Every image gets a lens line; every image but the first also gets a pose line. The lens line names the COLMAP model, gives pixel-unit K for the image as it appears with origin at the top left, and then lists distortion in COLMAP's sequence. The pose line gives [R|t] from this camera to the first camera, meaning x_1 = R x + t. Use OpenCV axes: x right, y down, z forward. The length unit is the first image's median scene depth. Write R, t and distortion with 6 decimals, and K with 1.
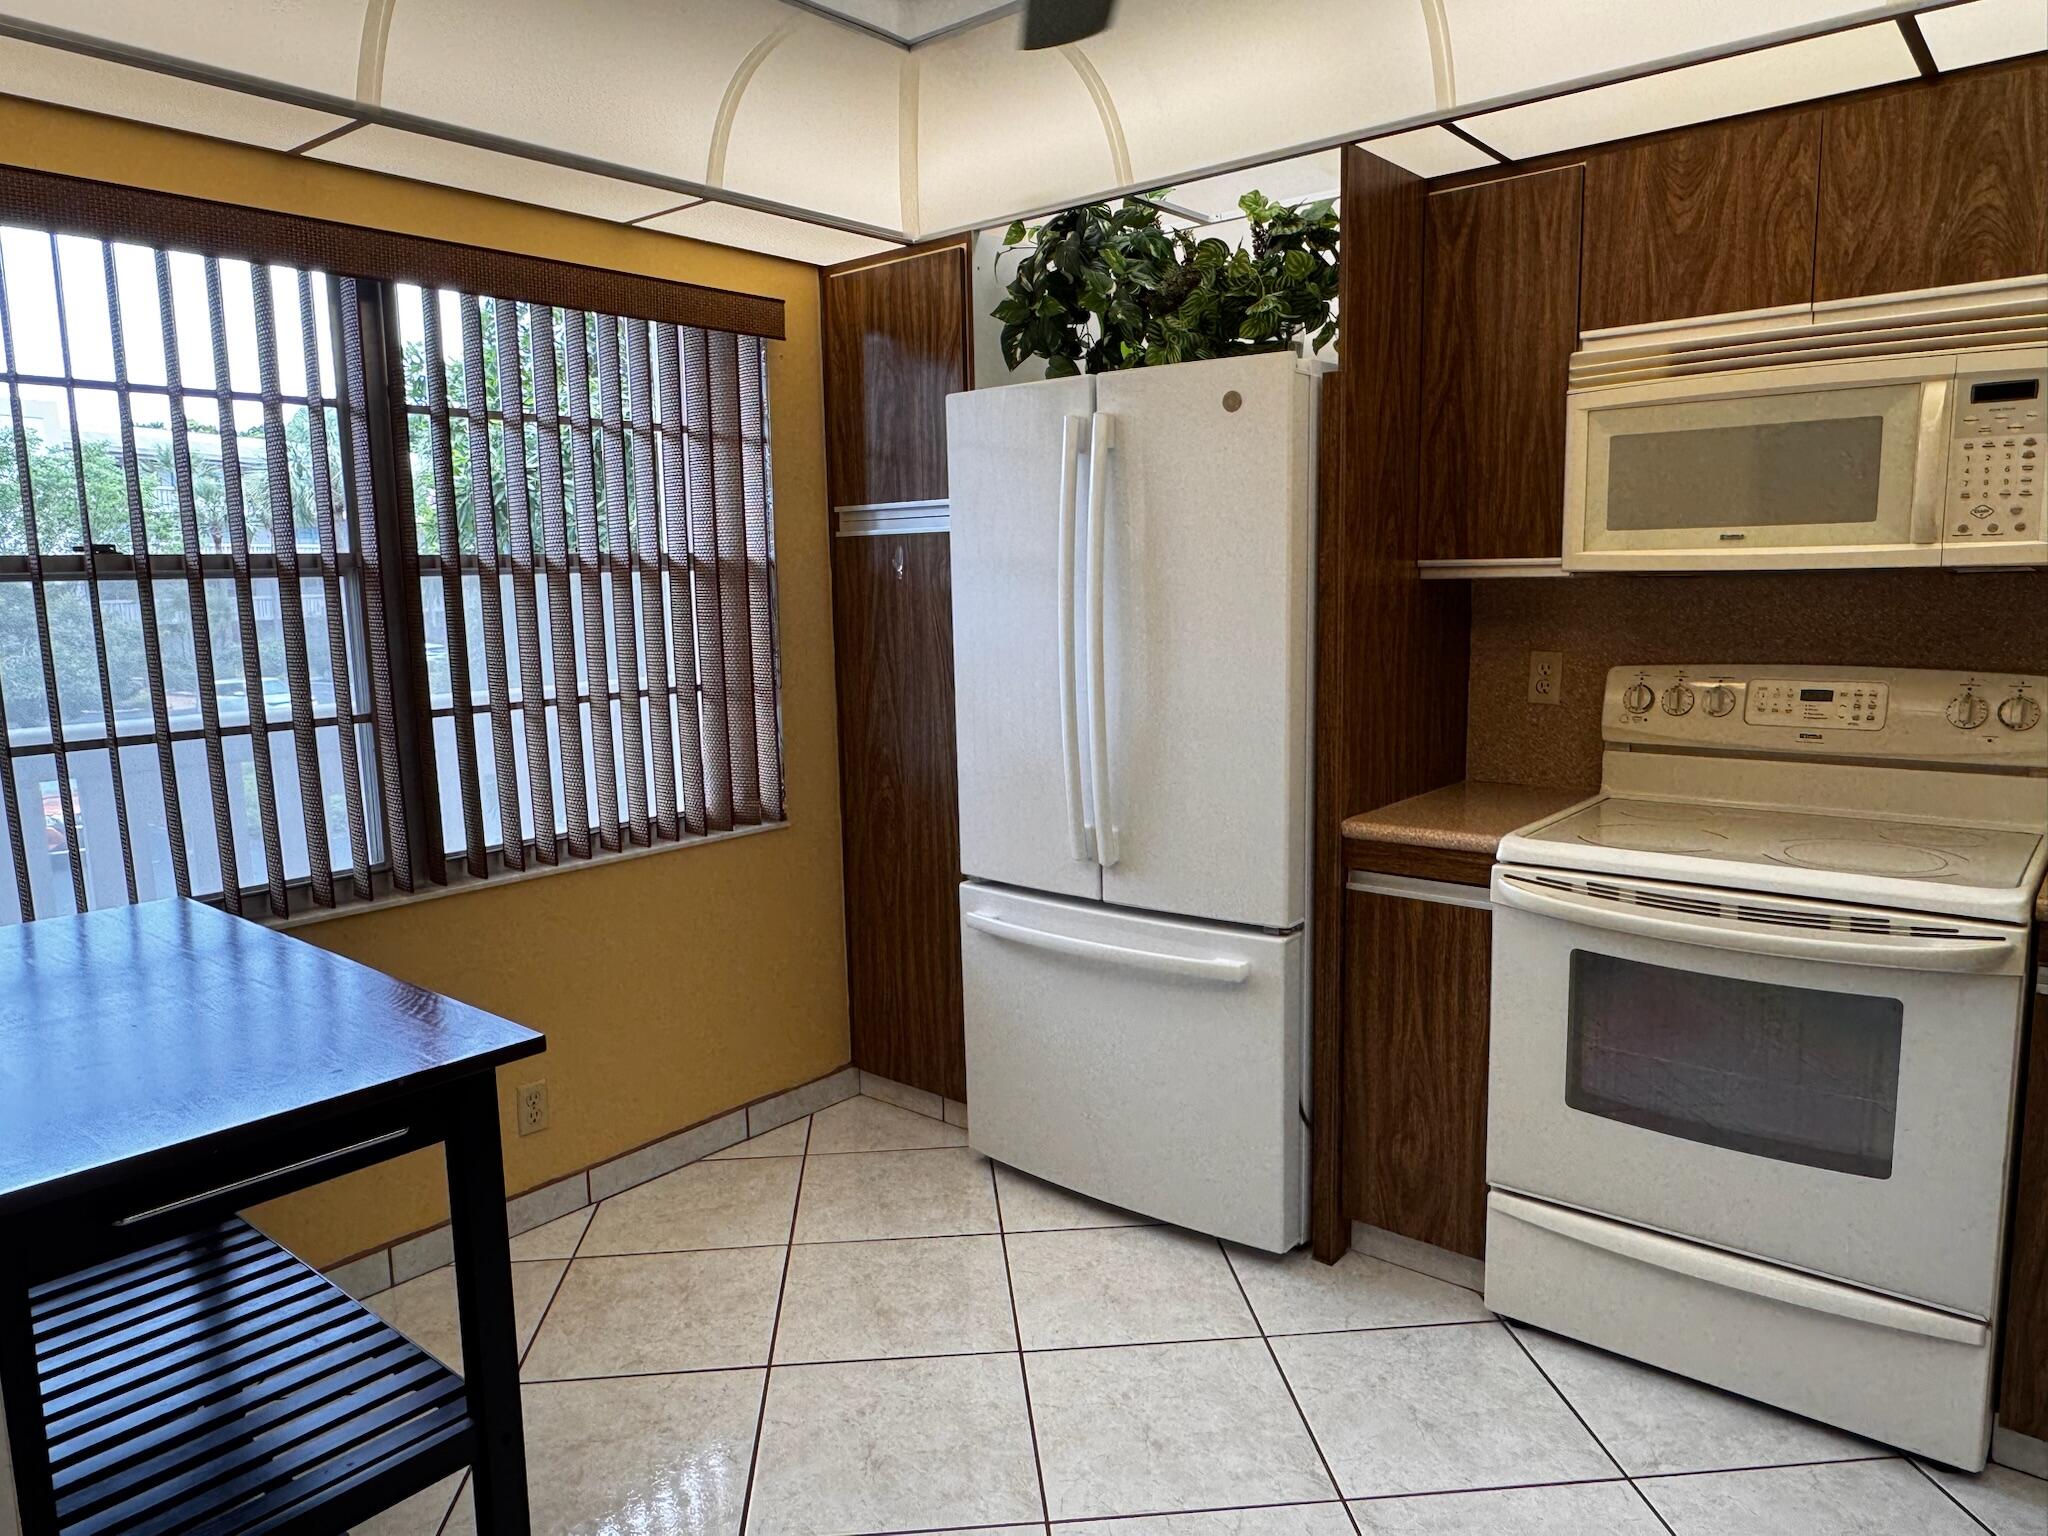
lens RADIAL K [[1371.0, 0, 1023.9], [0, 1371.0, 769.9], [0, 0, 1]] dist [0.006261, -0.003919]
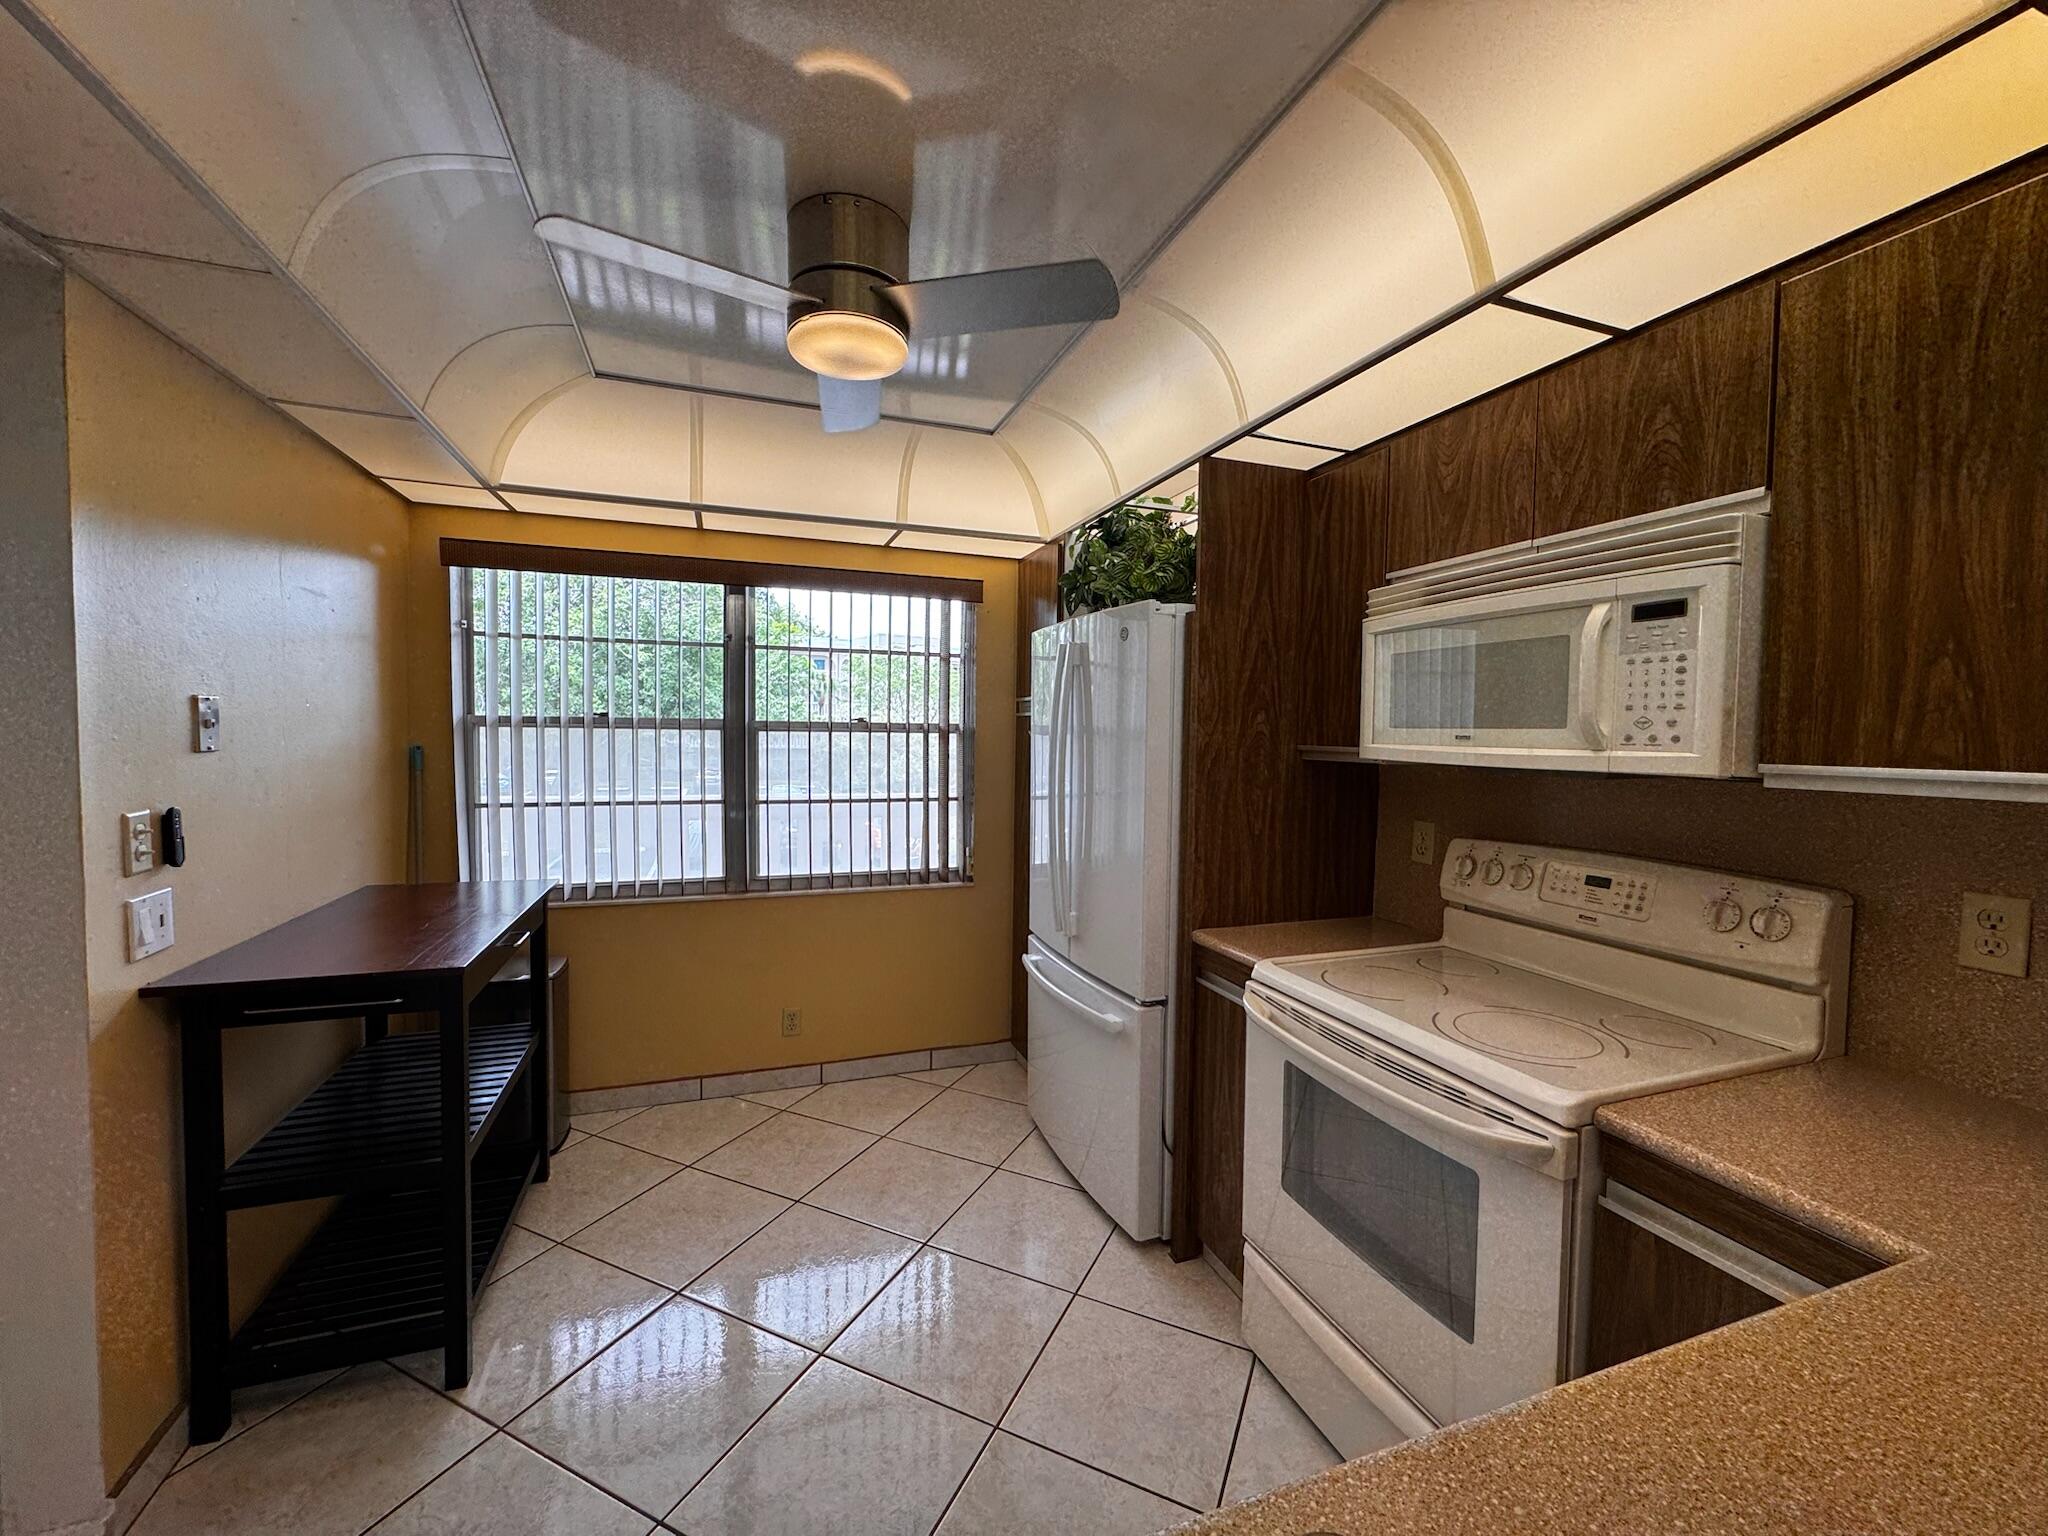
lens RADIAL K [[829.5, 0, 1025.0], [0, 829.5, 769.3], [0, 0, 1]] dist [-0.001370, 0.000127]
pose [[0.864584, 0.057136, -0.499230, 0.539686], [-0.105020, 0.992120, -0.068331, -0.053203], [0.491392, 0.111507, 0.863771, 0.199609]]
